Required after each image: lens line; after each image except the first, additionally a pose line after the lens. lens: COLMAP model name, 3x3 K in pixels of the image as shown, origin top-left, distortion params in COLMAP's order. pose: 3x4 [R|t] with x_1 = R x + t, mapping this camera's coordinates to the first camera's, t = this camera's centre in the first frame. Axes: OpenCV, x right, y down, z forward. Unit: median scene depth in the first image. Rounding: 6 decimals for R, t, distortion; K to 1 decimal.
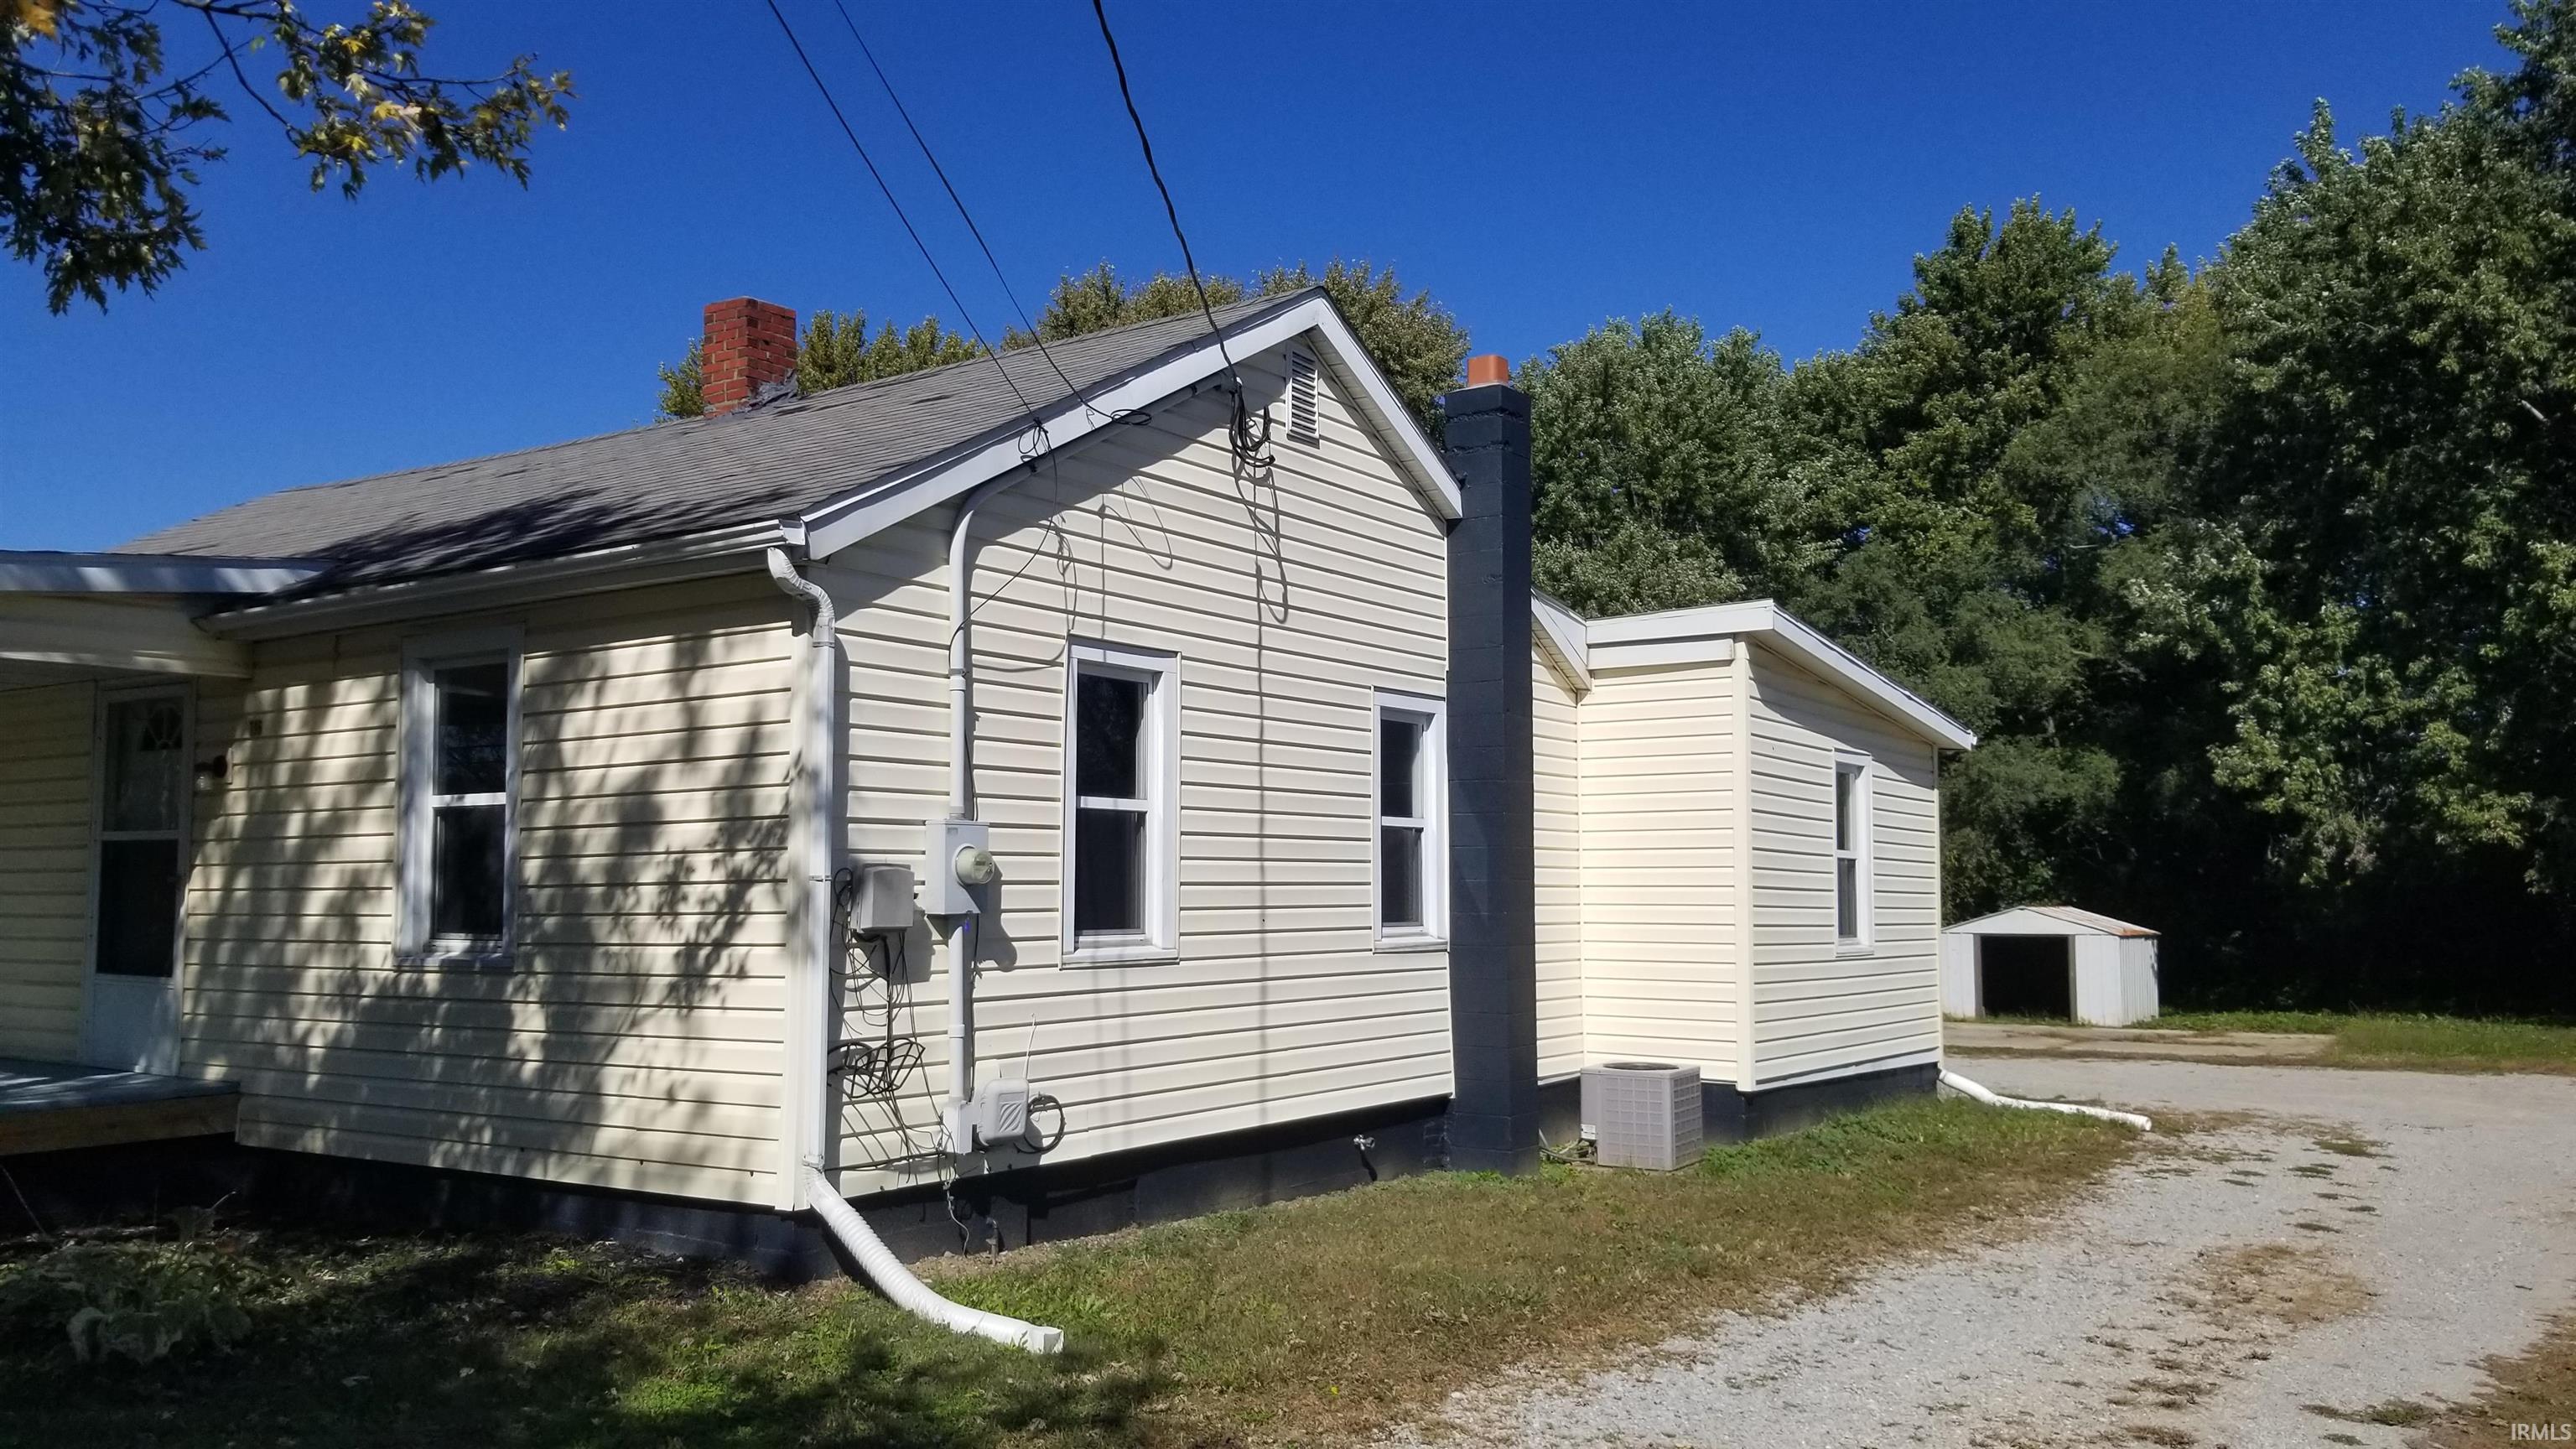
lens RADIAL K [[2007.9, 0, 1288.0], [0, 2007.9, 701.4], [0, 0, 1]] dist [0.017331, -0.001040]
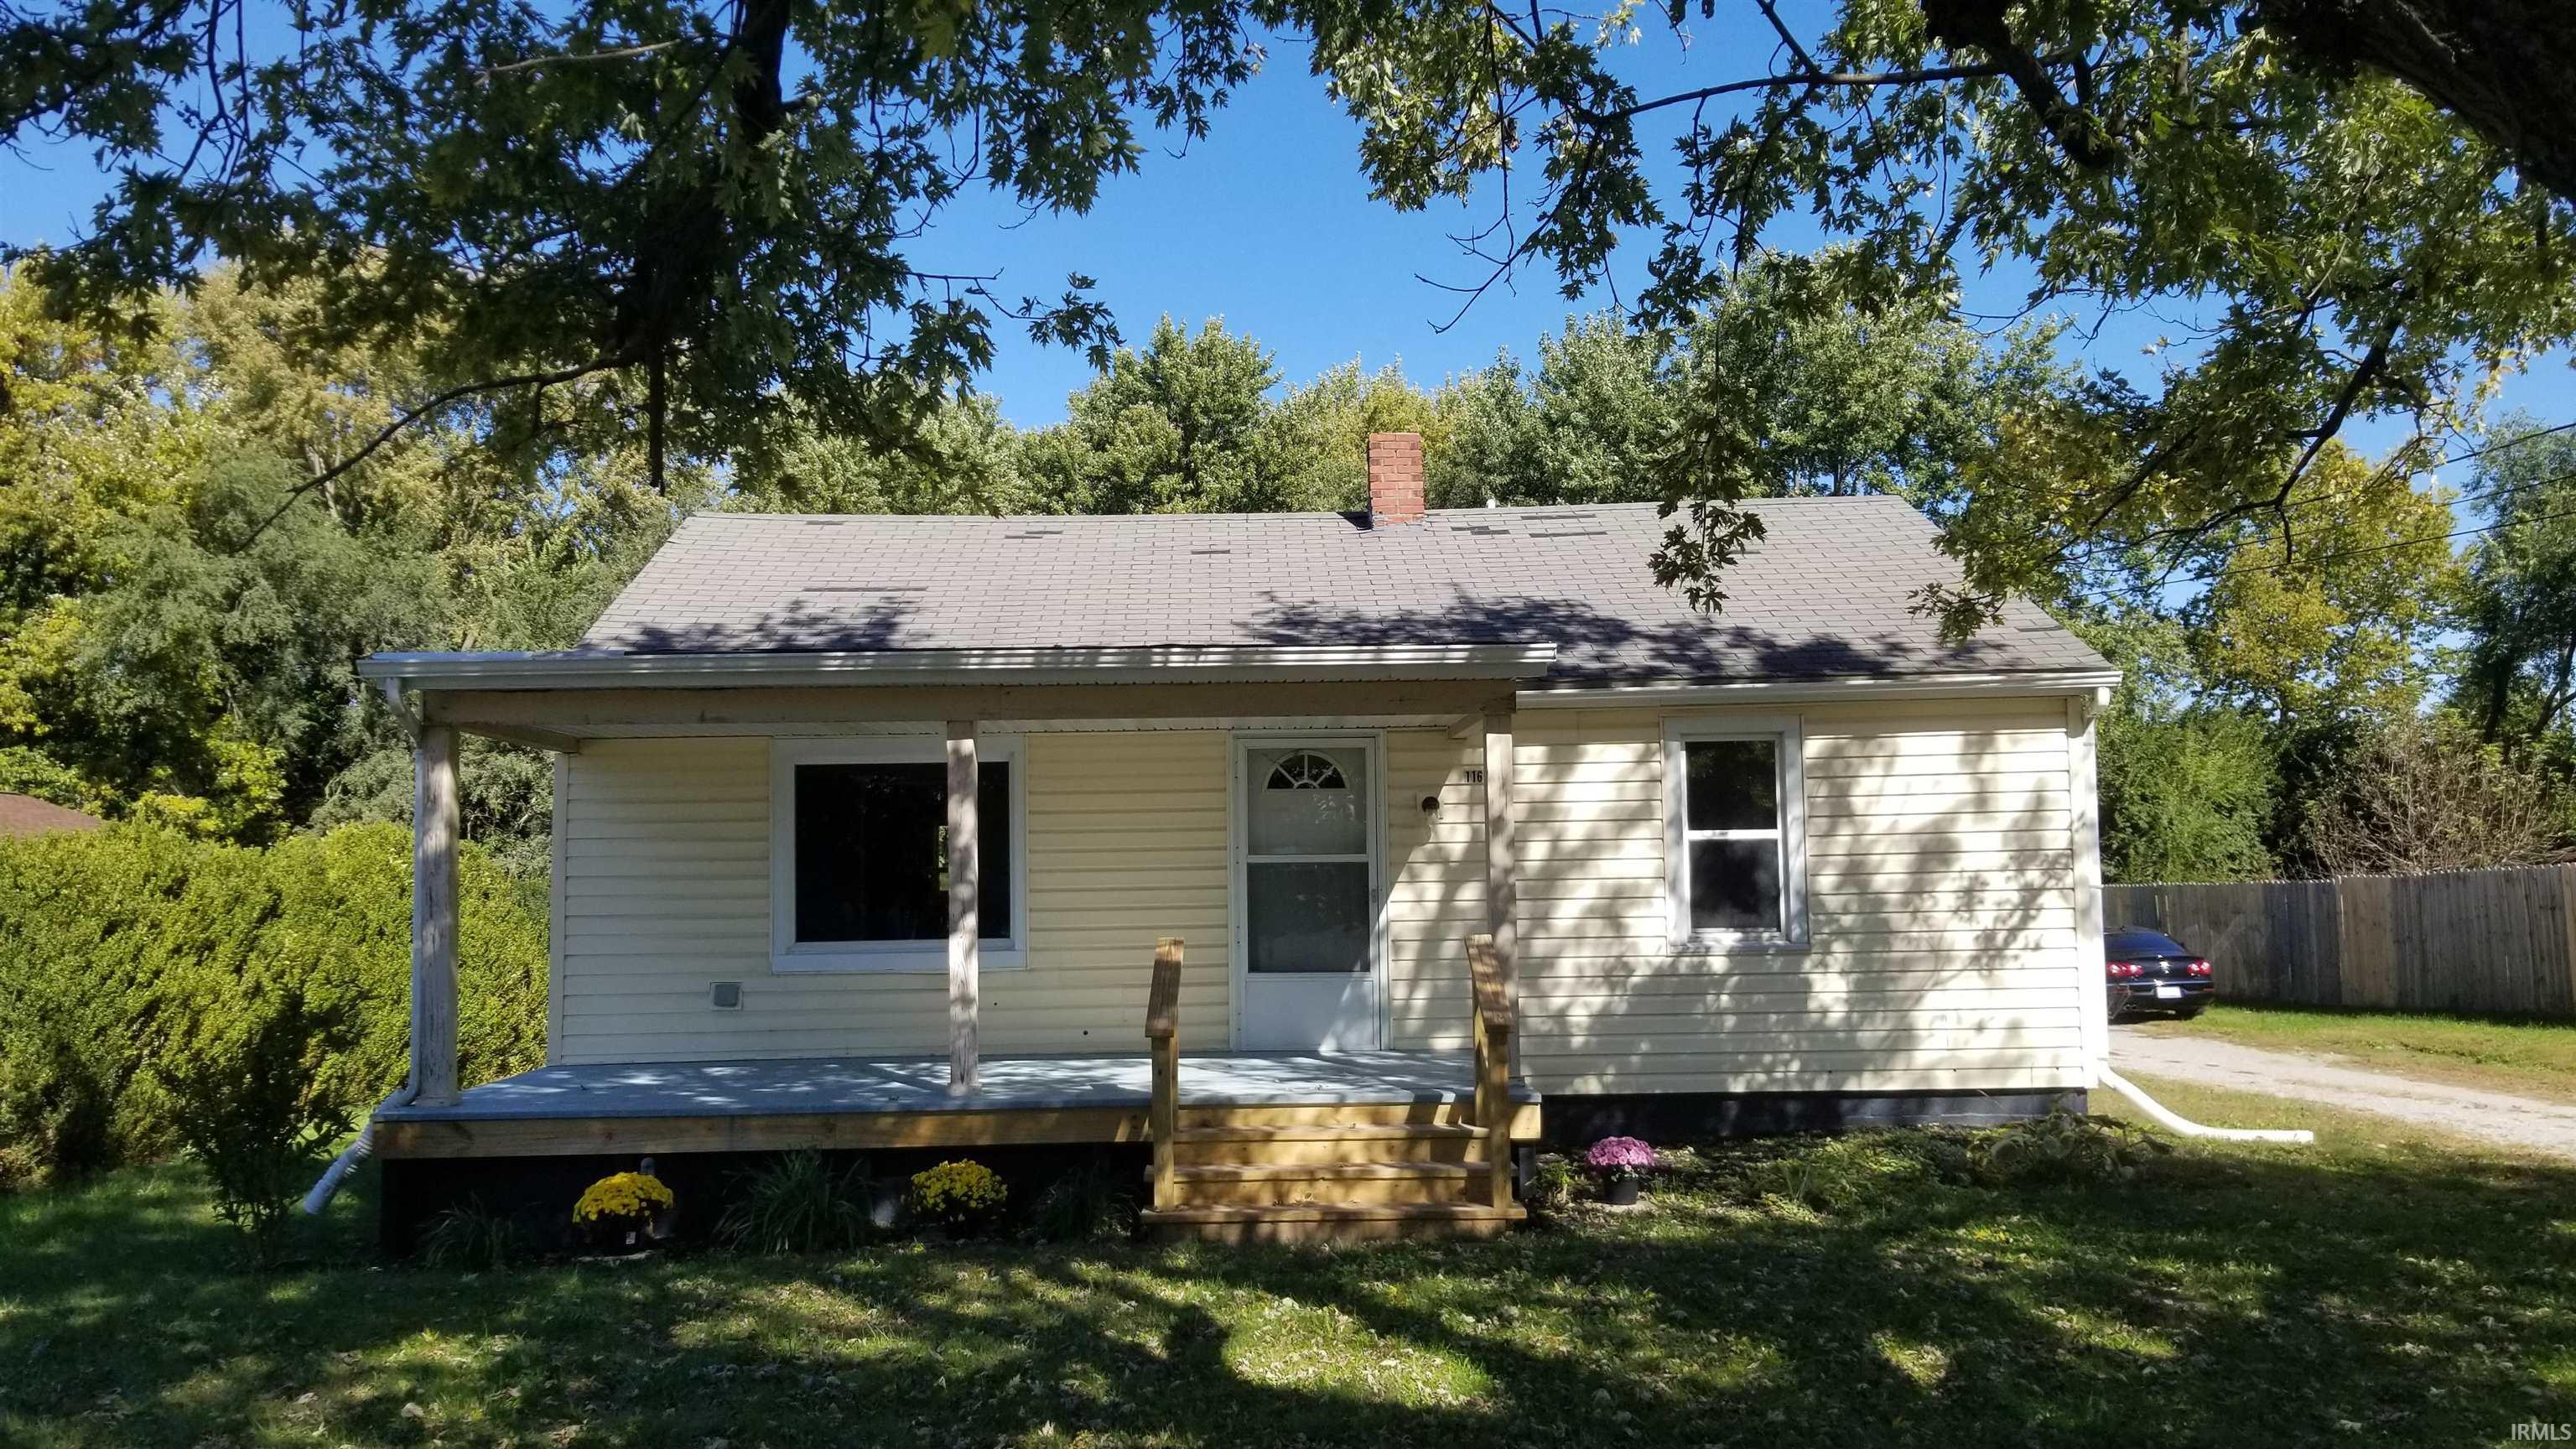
lens RADIAL K [[2007.9, 0, 1284.8], [0, 2007.9, 746.8], [0, 0, 1]] dist [0.017331, -0.001040]
pose [[0.835794, 0.034025, 0.547988, -1.525044], [-0.040382, 0.999184, -0.000449, 0.000498], [-0.547557, -0.021754, 0.836486, -0.010858]]
